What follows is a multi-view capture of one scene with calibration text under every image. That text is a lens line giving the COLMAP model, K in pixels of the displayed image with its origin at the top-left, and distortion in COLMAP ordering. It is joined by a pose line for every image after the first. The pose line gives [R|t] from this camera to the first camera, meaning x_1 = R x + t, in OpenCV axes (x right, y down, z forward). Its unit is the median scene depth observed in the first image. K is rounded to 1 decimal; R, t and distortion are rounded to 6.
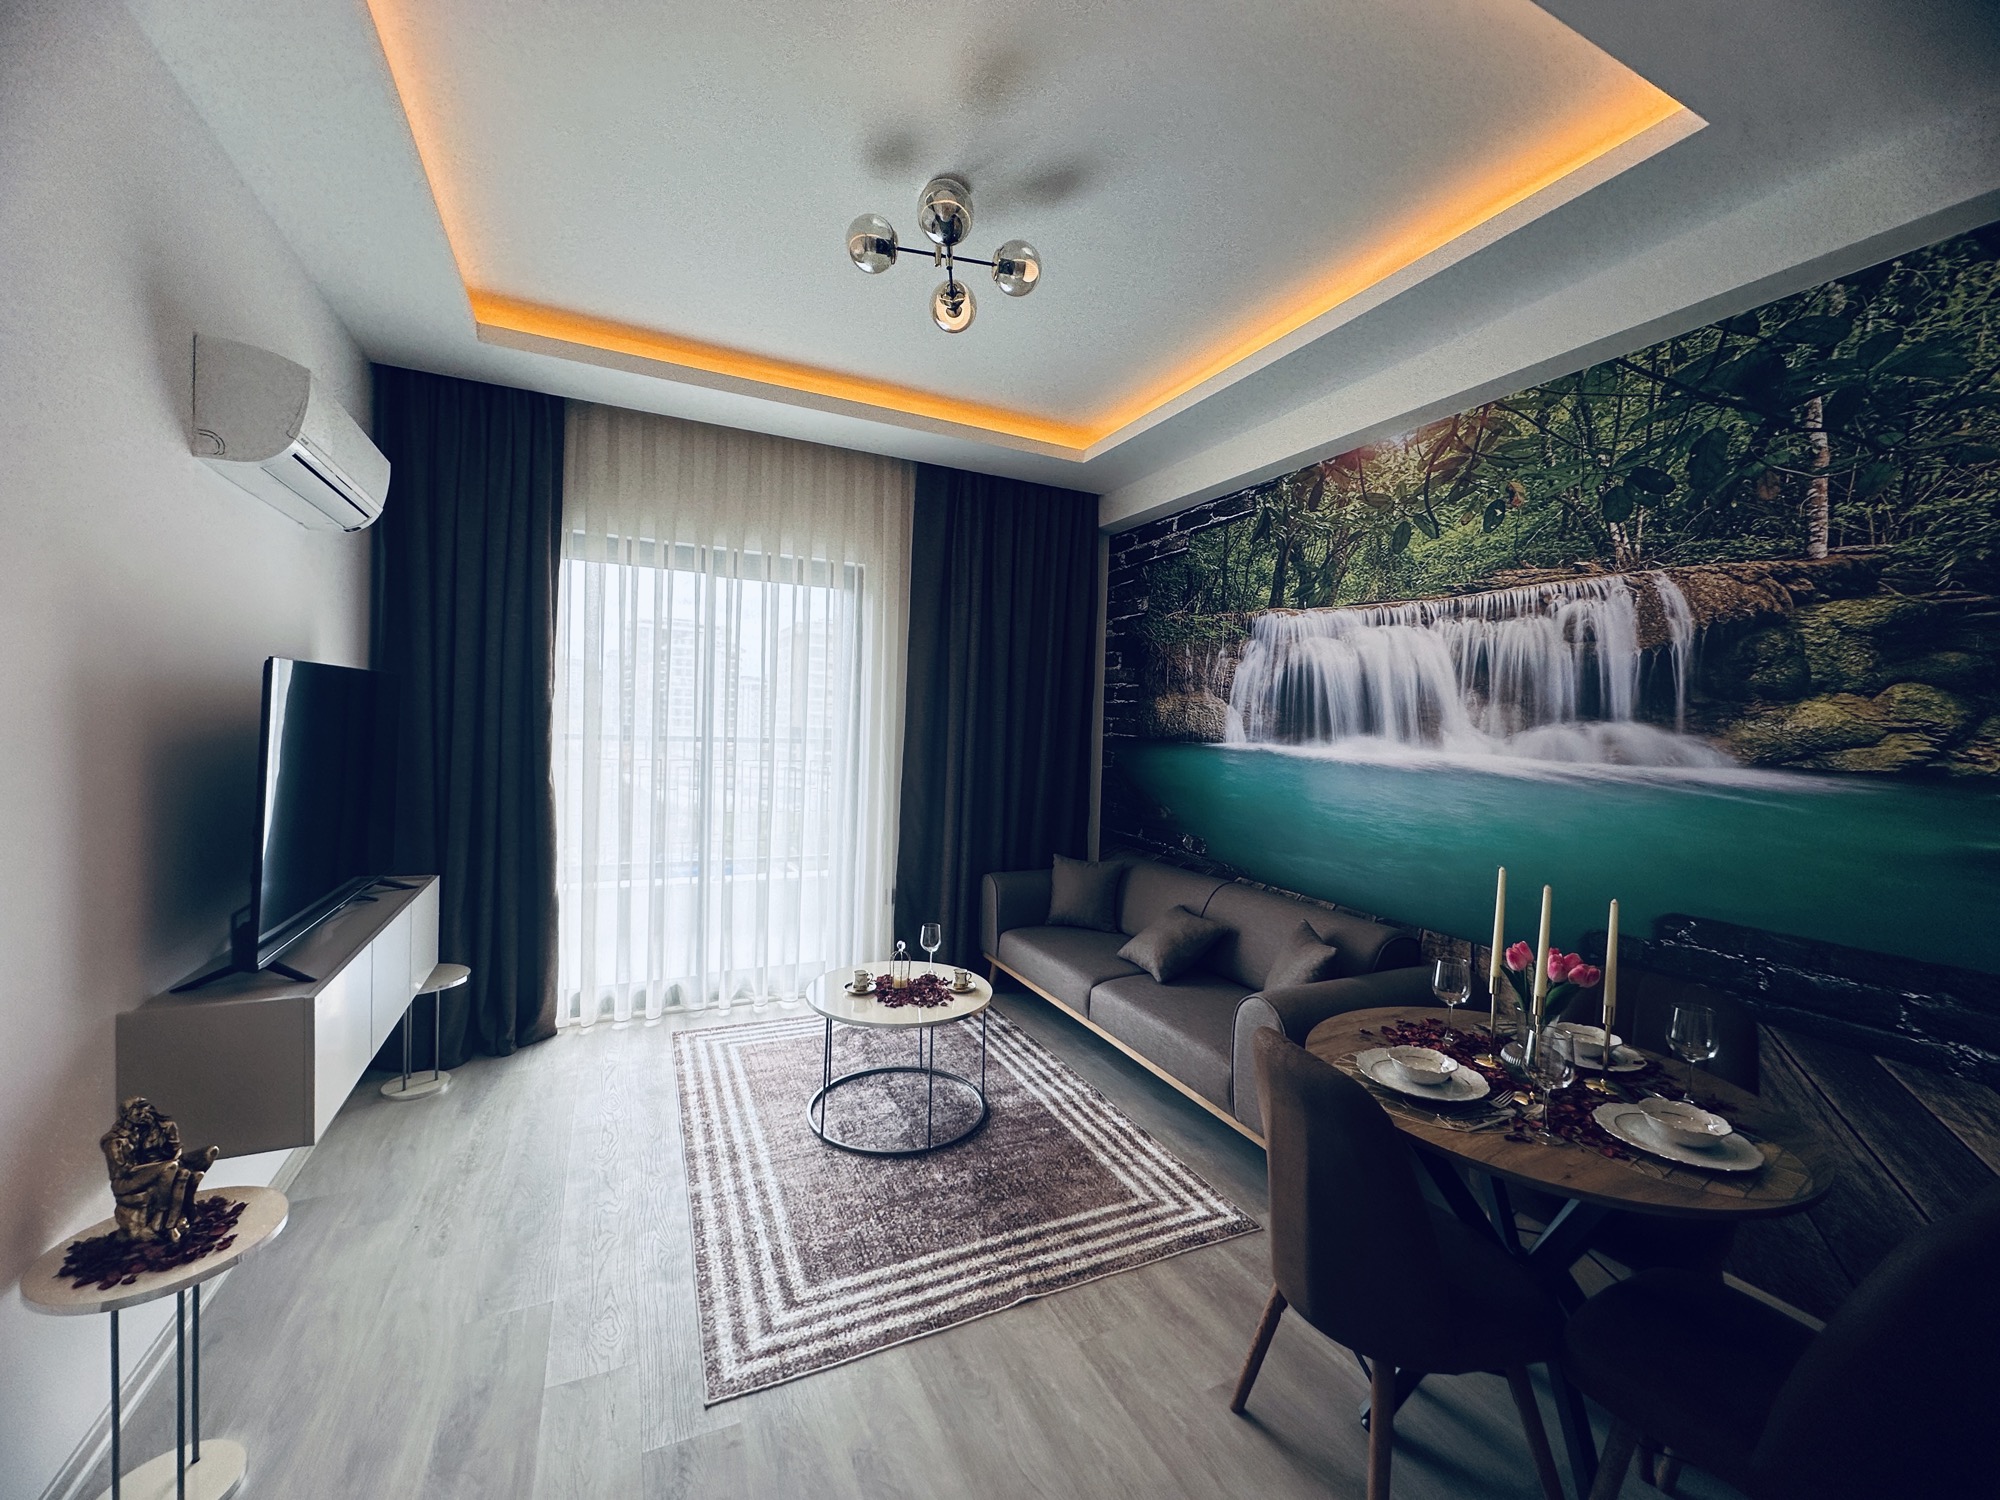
lens RADIAL K [[798.0, 0, 1001.0], [0, 798.0, 747.7], [0, 0, 1]] dist [-0.003872, 0.000776]
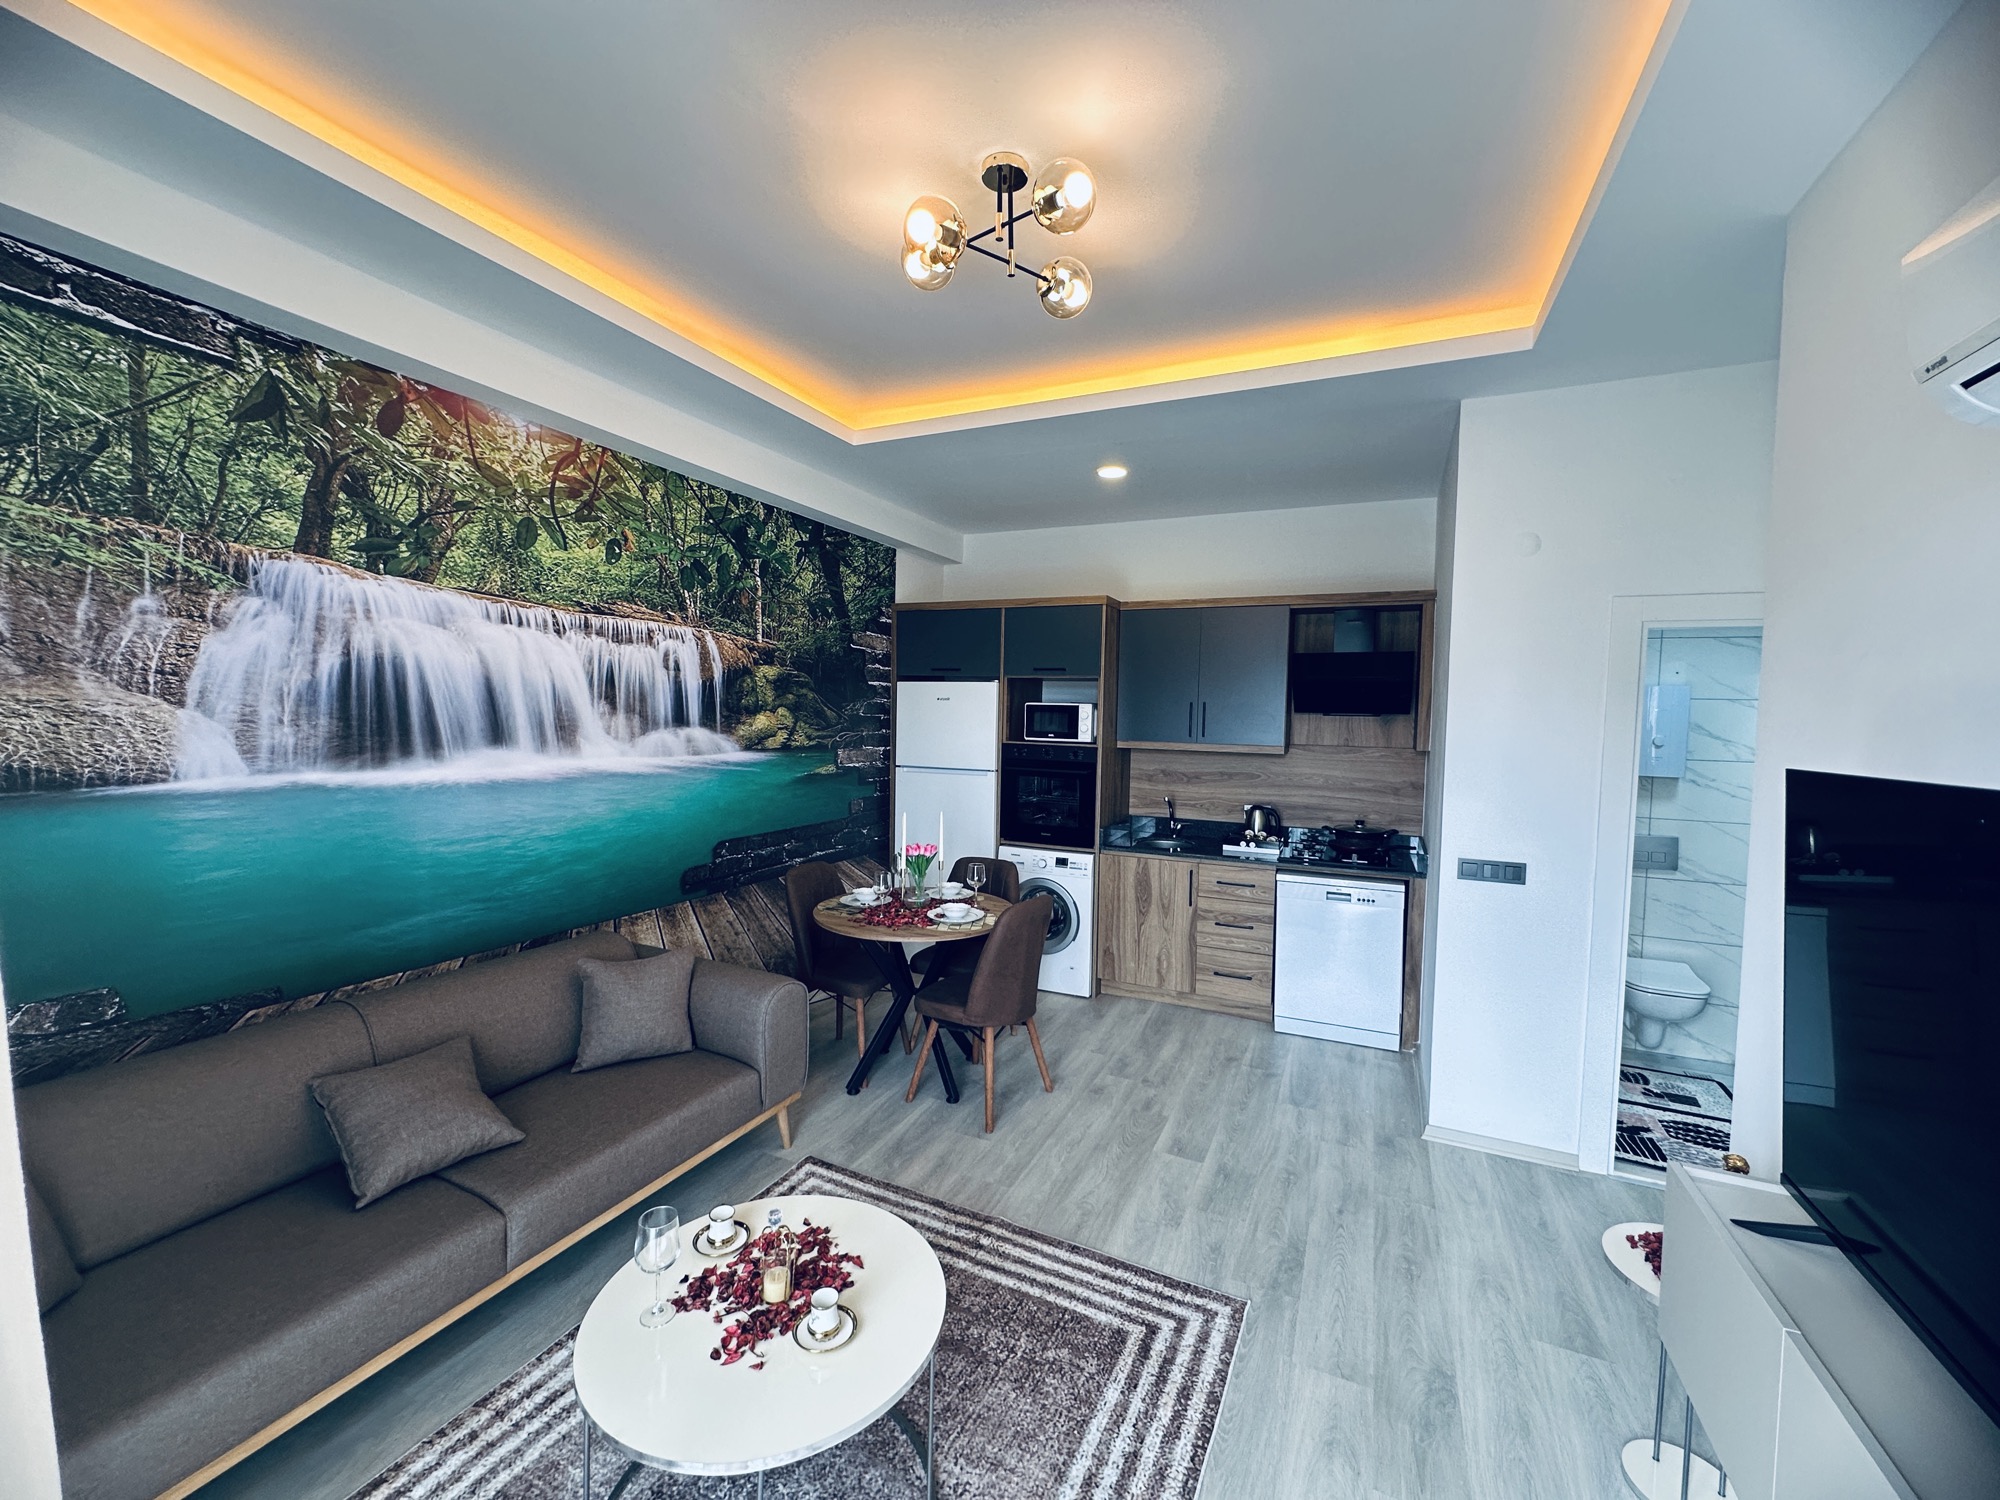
lens RADIAL K [[798.0, 0, 1001.0], [0, 798.0, 747.7], [0, 0, 1]] dist [-0.003872, 0.000776]
pose [[-0.633148, -0.079567, 0.769930, -0.665633], [-0.016692, 0.995875, 0.089190, -0.122267], [-0.773851, 0.043619, -0.631865, 1.336778]]
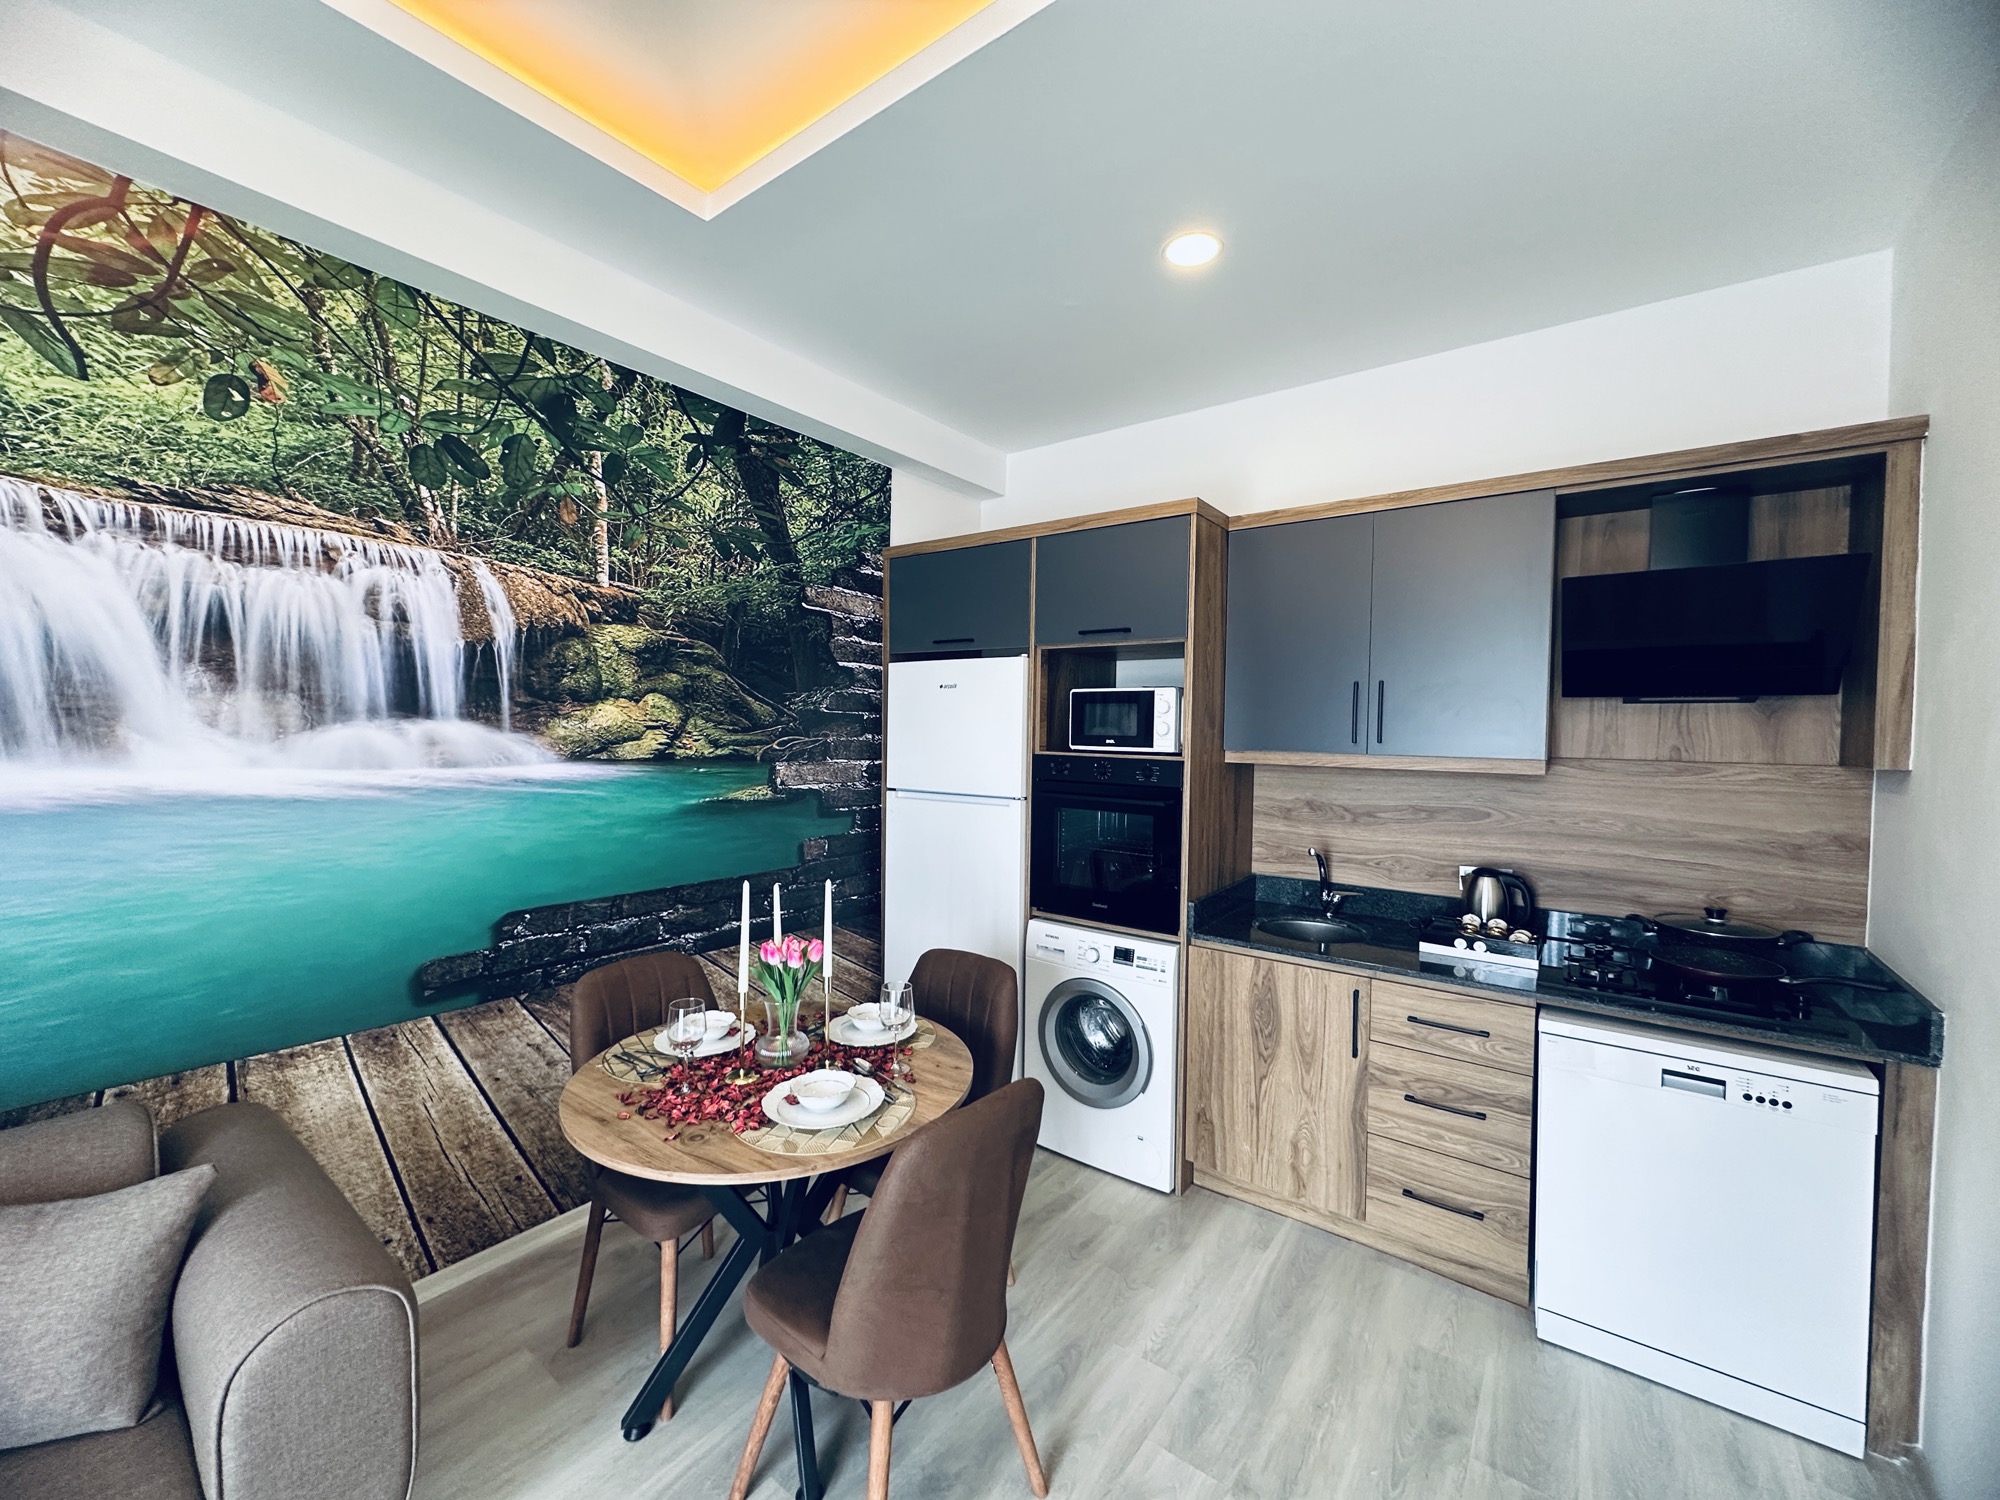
lens RADIAL K [[798.0, 0, 1001.0], [0, 798.0, 747.7], [0, 0, 1]] dist [-0.003872, 0.000776]
pose [[-0.461916, -0.059147, 0.884949, -0.259107], [-0.004856, 0.997928, 0.064163, -0.054565], [-0.886910, 0.025340, -0.461246, 0.765278]]
